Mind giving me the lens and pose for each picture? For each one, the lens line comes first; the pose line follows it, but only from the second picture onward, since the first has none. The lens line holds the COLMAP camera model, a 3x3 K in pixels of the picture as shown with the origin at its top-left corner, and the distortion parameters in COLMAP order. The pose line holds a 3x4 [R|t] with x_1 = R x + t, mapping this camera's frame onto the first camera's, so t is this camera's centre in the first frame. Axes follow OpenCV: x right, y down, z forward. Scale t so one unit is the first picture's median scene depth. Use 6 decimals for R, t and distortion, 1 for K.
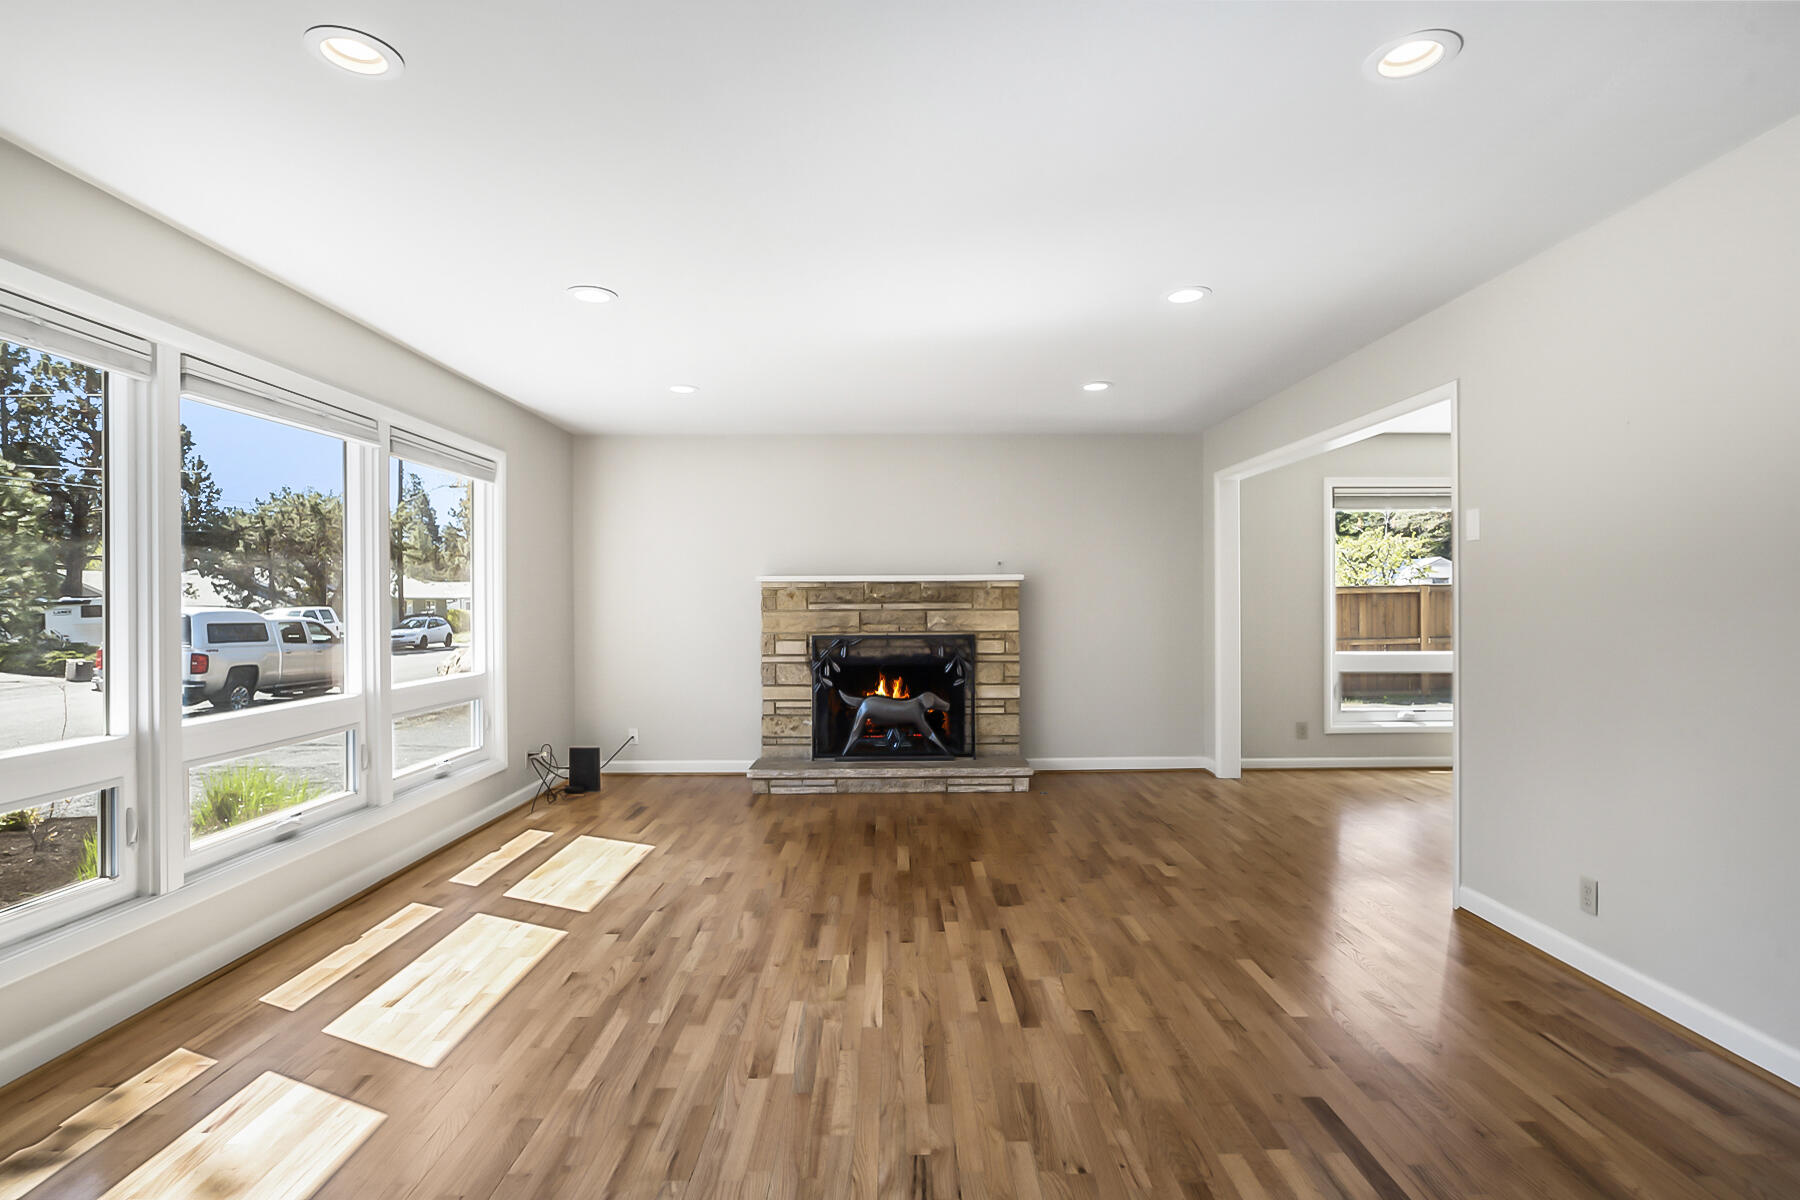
lens RADIAL K [[909.9, 0, 903.1], [0, 909.9, 607.7], [0, 0, 1]] dist [-0.017513, 0.007618]
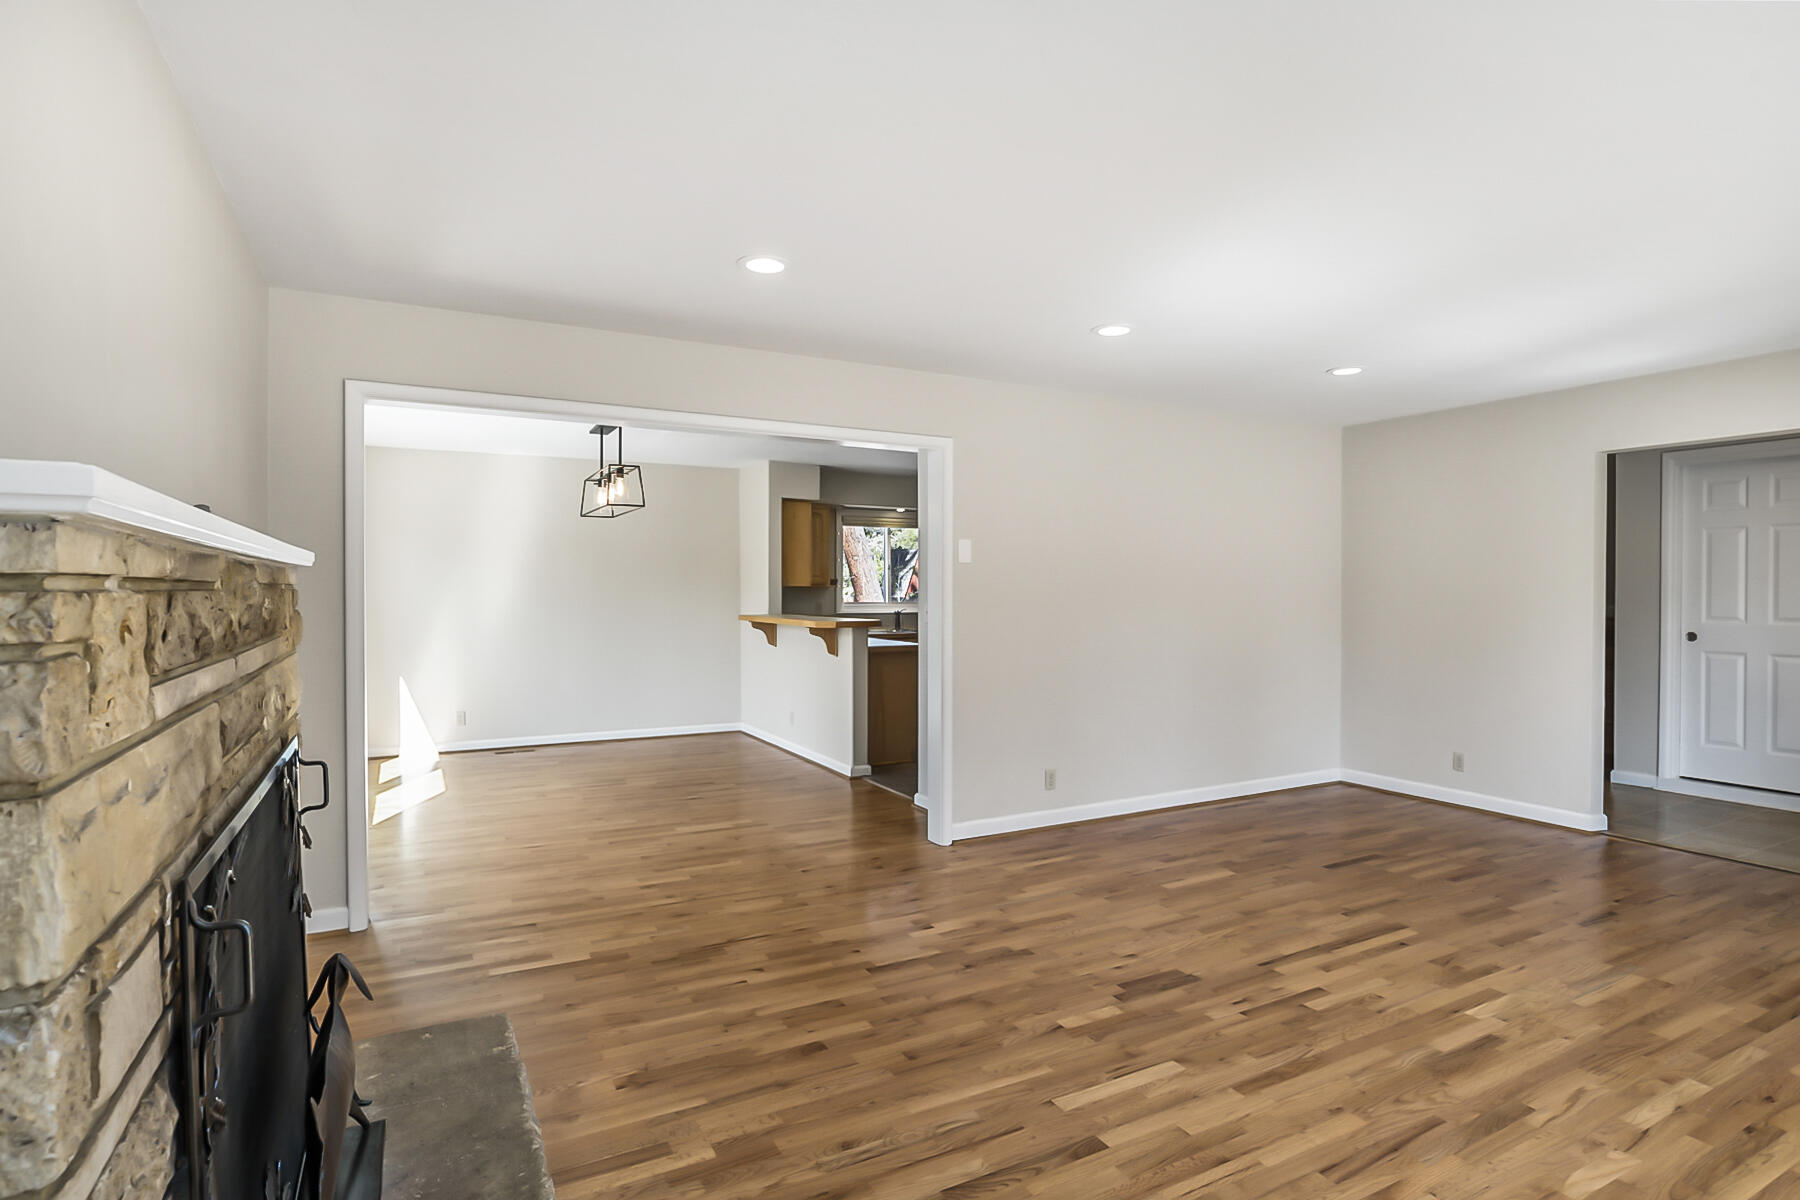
lens RADIAL K [[909.9, 0, 900.3], [0, 909.9, 598.8], [0, 0, 1]] dist [-0.017513, 0.007618]
pose [[-0.460892, -0.005797, 0.887437, -0.469471], [0.007925, 0.999912, 0.010647, -0.031263], [-0.887421, 0.011940, -0.460805, 1.508370]]
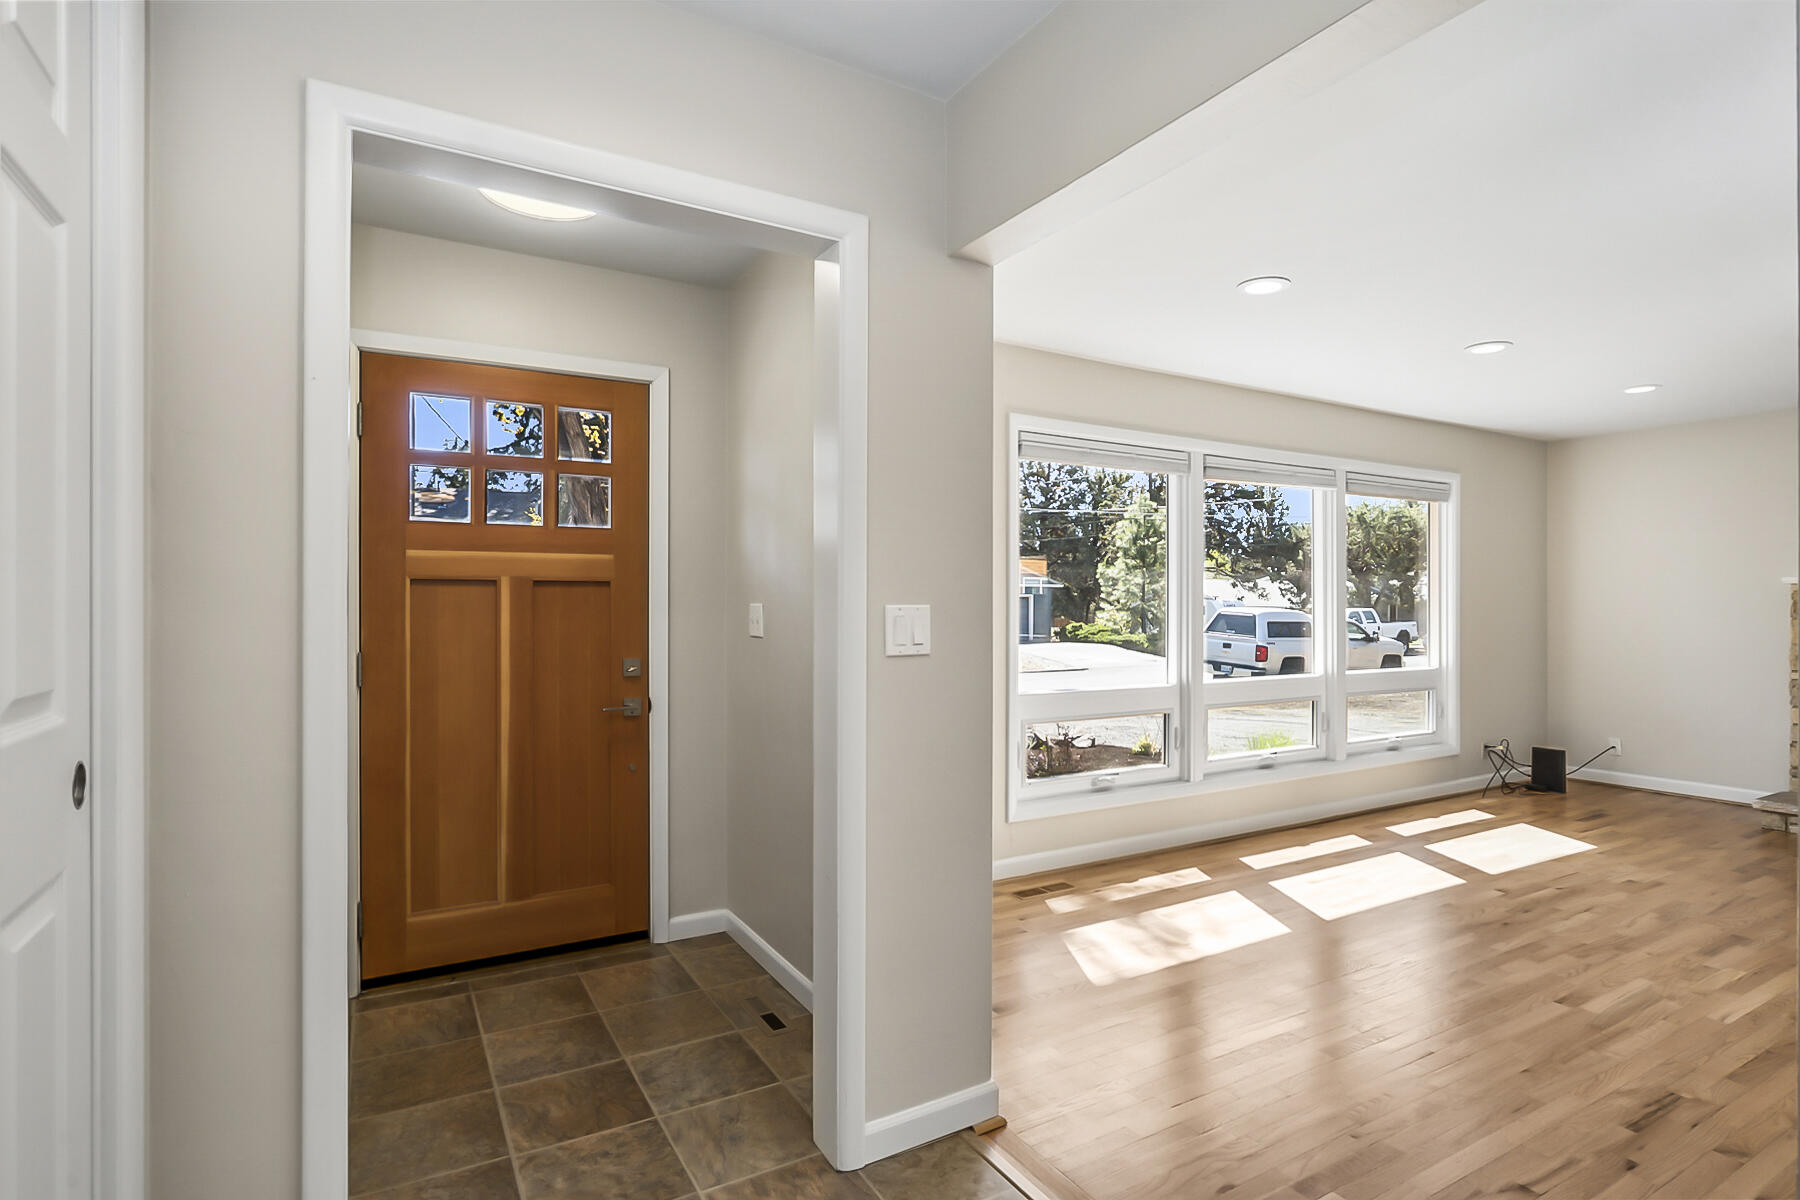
lens RADIAL K [[909.9, 0, 894.8], [0, 909.9, 601.7], [0, 0, 1]] dist [-0.017513, 0.007618]
pose [[0.488572, 0.000074, -0.872524, 0.266019], [-0.007354, 0.999965, -0.004034, -0.003121], [0.872493, 0.008387, 0.488555, -0.214683]]
